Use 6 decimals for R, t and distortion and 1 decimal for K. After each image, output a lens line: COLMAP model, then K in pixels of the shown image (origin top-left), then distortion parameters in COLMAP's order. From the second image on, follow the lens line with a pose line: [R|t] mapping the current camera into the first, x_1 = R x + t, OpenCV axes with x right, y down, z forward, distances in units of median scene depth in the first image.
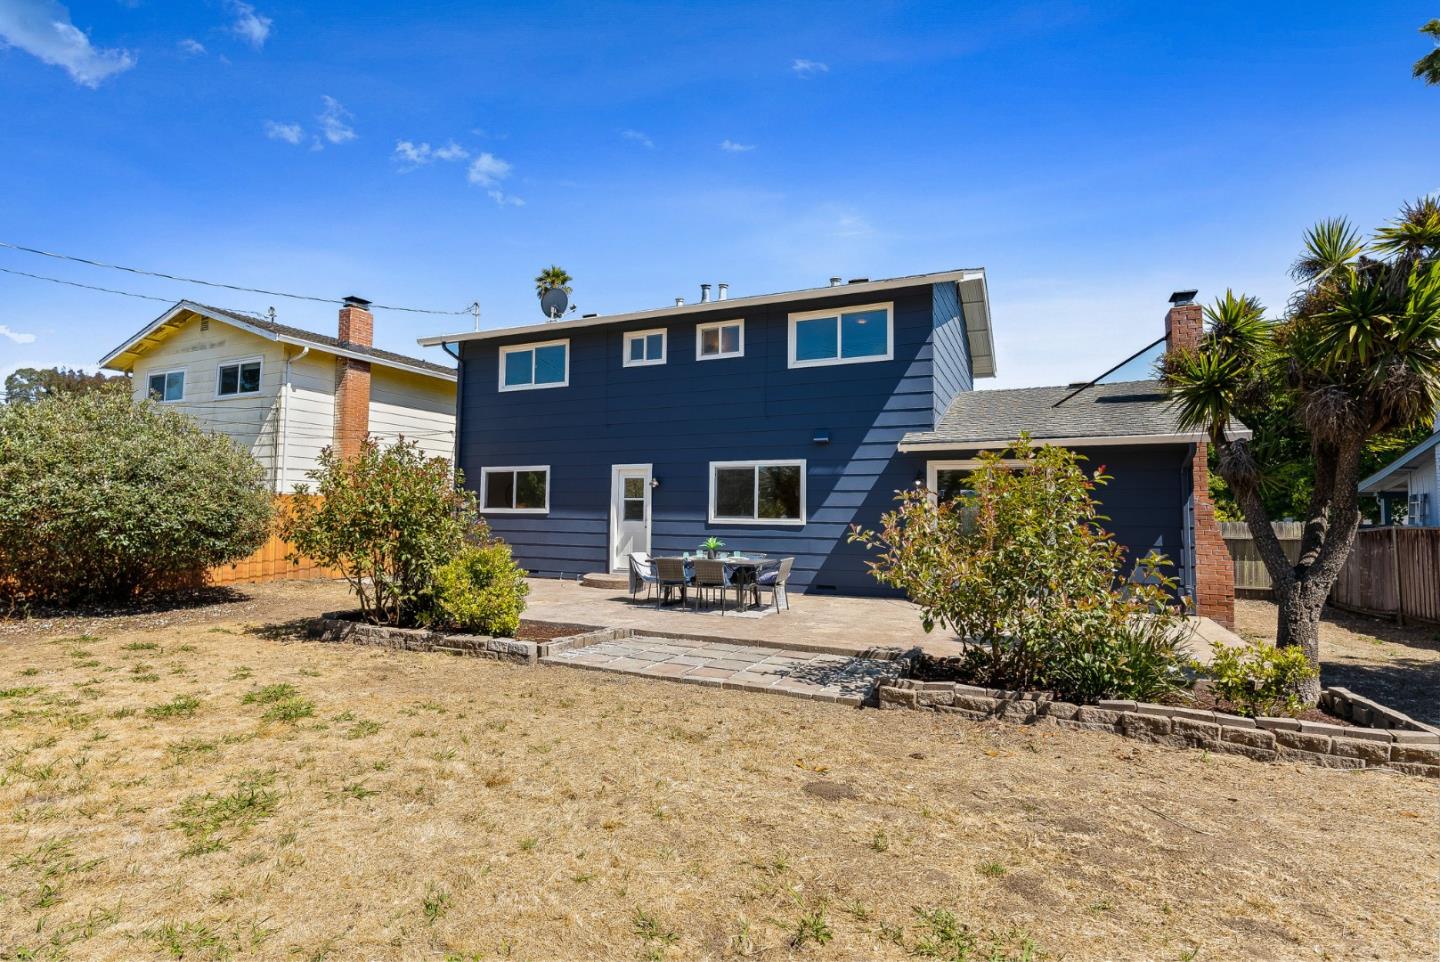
lens RADIAL K [[703.6, 0, 708.6], [0, 703.6, 479.7], [0, 0, 1]] dist [-0.002784, -0.000063]
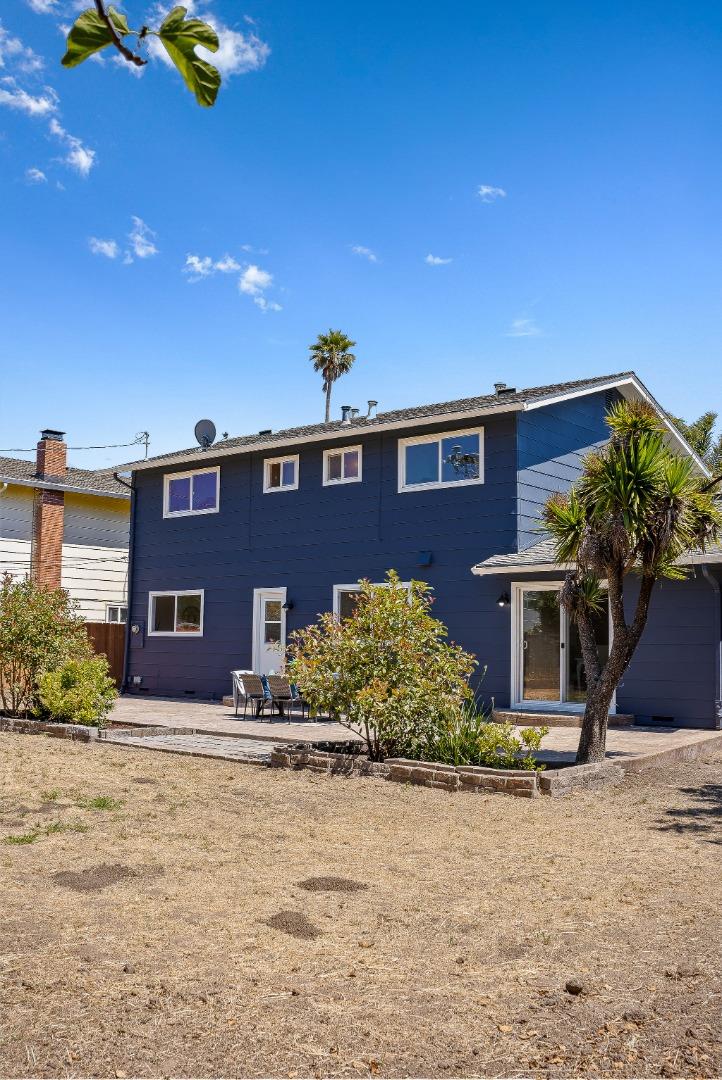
lens RADIAL K [[1027.2, 0, 362.3], [0, 1027.2, 543.7], [0, 0, 1]] dist [-0.141770, 0.000000]
pose [[0.967001, -0.025729, -0.253470, 0.433579], [0.013478, 0.998661, -0.049949, -0.010795], [0.254416, 0.044884, 0.966053, -0.442985]]
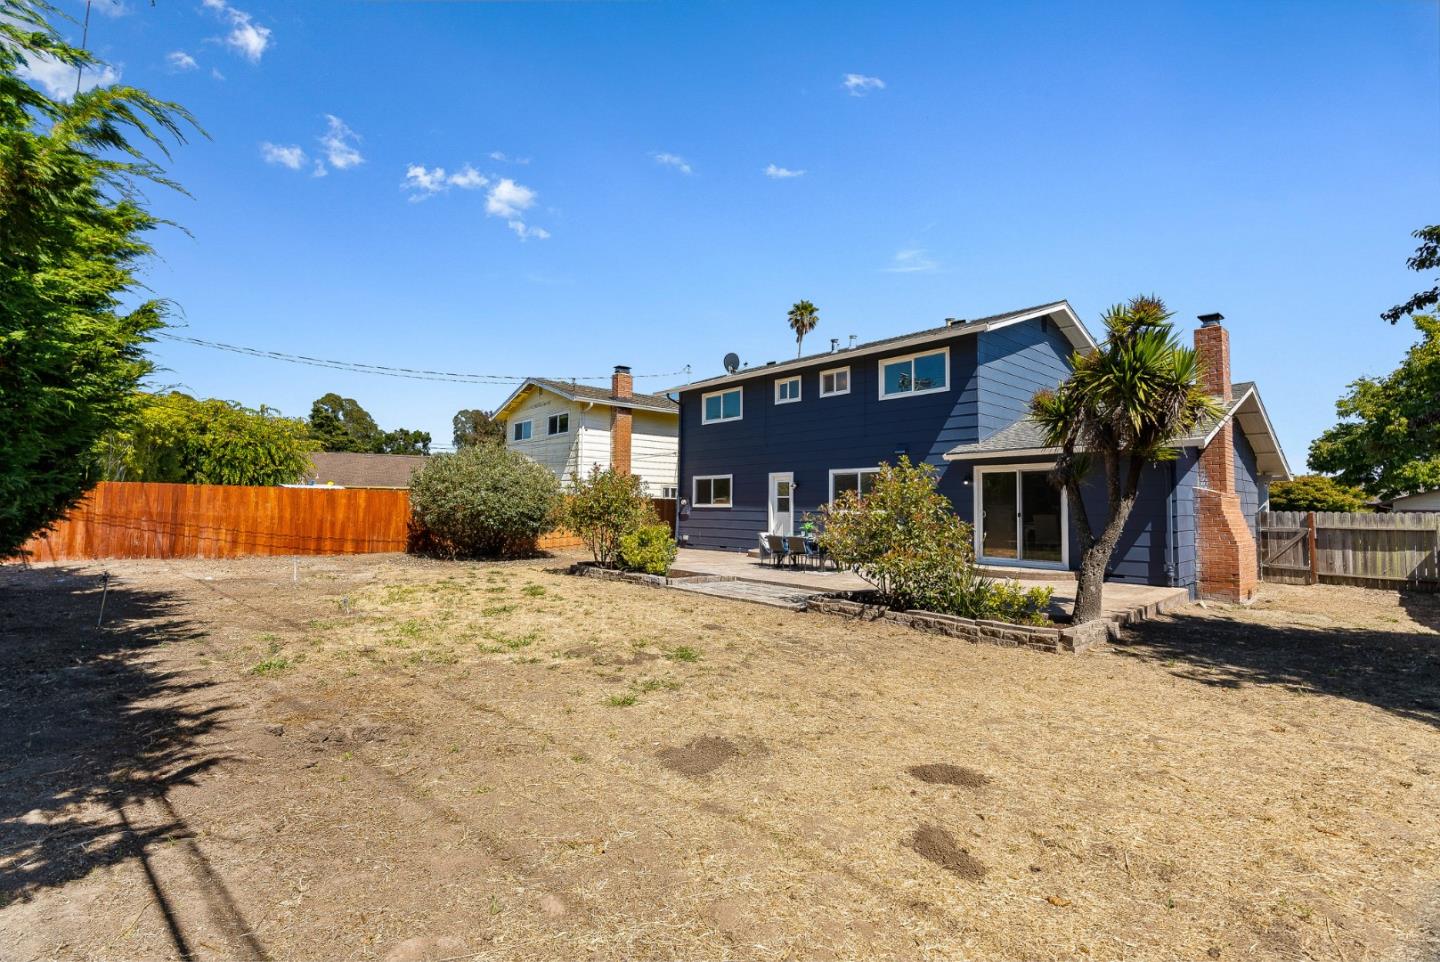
lens RADIAL K [[649.3, 0, 718.9], [0, 649.3, 479.1], [0, 0, 1]] dist [-0.010057, 0.005013]
pose [[0.920430, -0.021252, -0.390329, 0.312791], [0.022148, 0.999752, -0.002206, -0.009130], [0.390279, -0.006615, 0.920673, -0.282153]]
